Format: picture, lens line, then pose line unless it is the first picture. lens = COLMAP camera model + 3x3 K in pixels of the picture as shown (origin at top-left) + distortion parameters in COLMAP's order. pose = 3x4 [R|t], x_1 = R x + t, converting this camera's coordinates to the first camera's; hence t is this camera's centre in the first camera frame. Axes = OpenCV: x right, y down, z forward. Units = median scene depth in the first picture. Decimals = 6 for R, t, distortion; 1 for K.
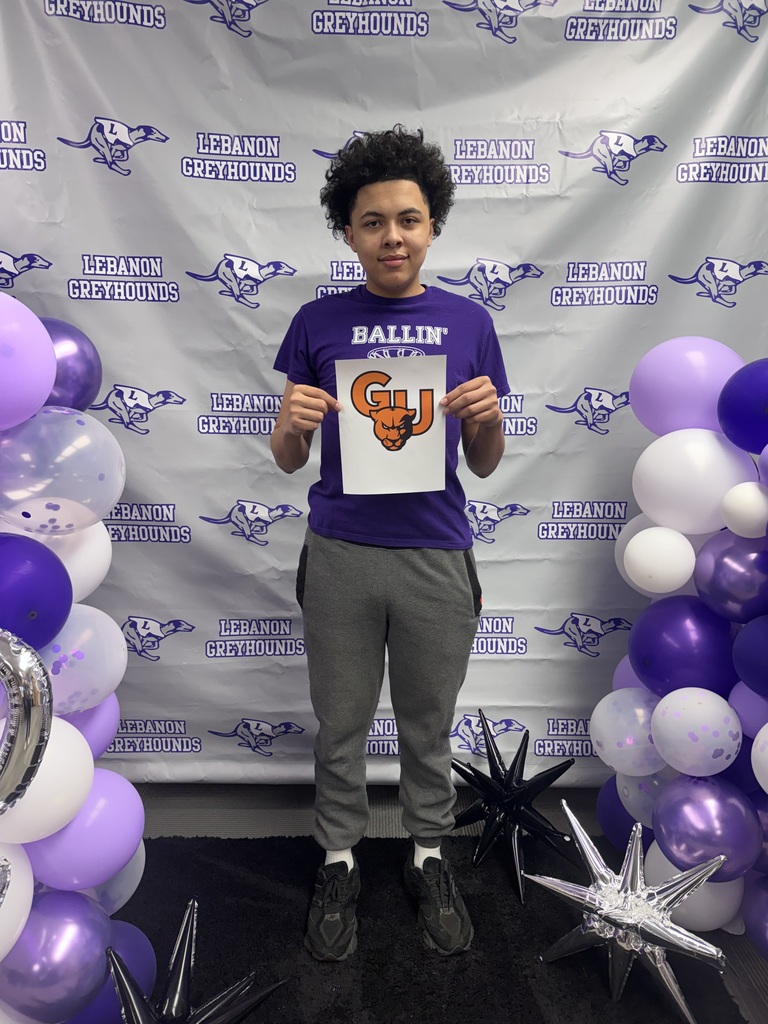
lens RADIAL K [[722.9, 0, 383.4], [0, 722.9, 515.2], [0, 0, 1]] dist [0.054428, -0.062458]
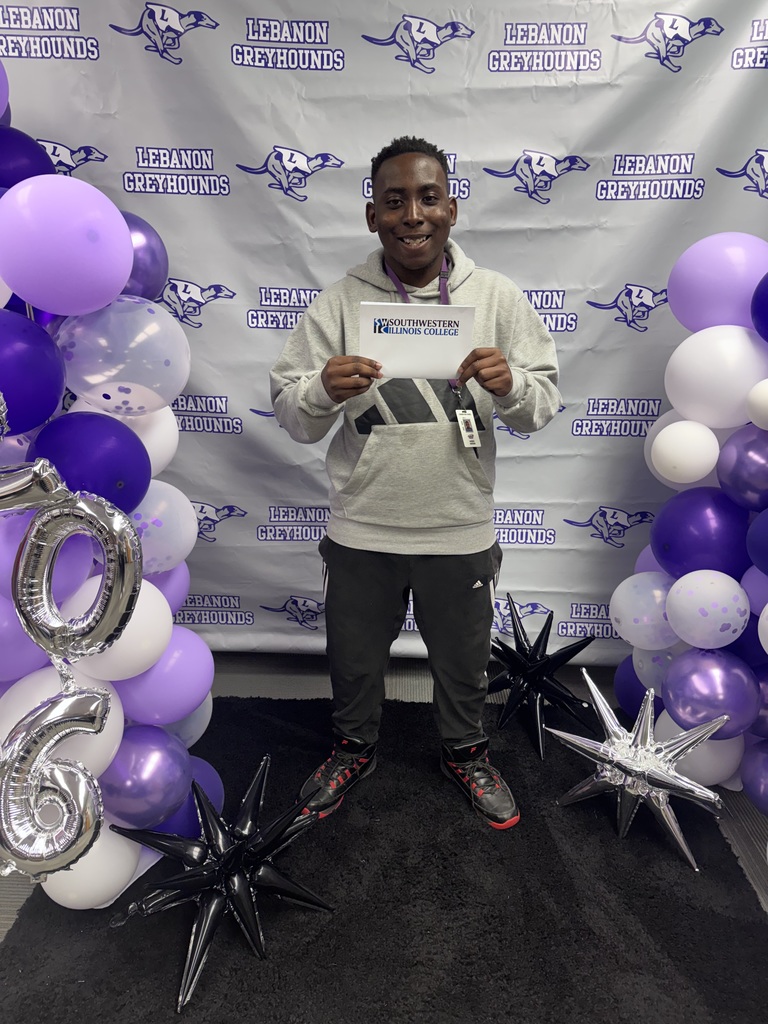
lens RADIAL K [[722.9, 0, 384.0], [0, 722.9, 515.7], [0, 0, 1]] dist [0.054428, -0.062458]
pose [[0.999103, 0.019027, -0.037821, -0.015843], [-0.014110, 0.991893, 0.126286, 0.021723], [0.039917, -0.125639, 0.991273, -0.067273]]
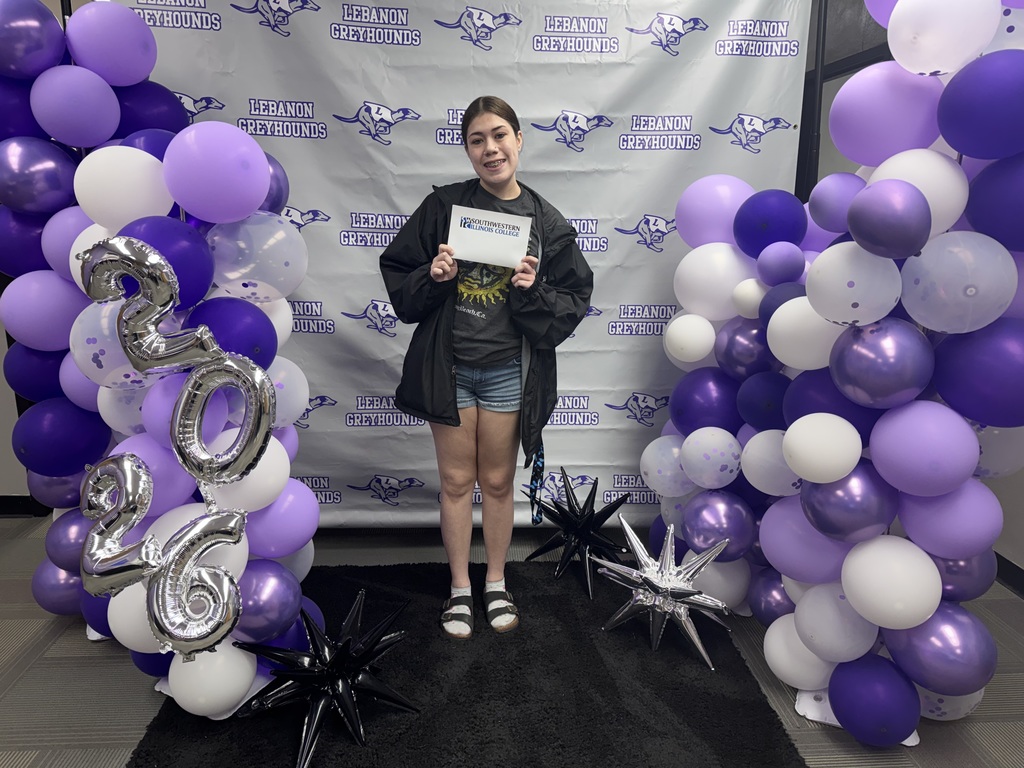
lens RADIAL K [[722.9, 0, 516.2], [0, 722.9, 391.2], [0, 0, 1]] dist [0.054428, -0.062458]
pose [[0.998365, 0.004278, 0.056993, -0.023183], [-0.006385, 0.999300, 0.036848, 0.095606], [-0.056795, -0.037151, 0.997694, -0.295451]]
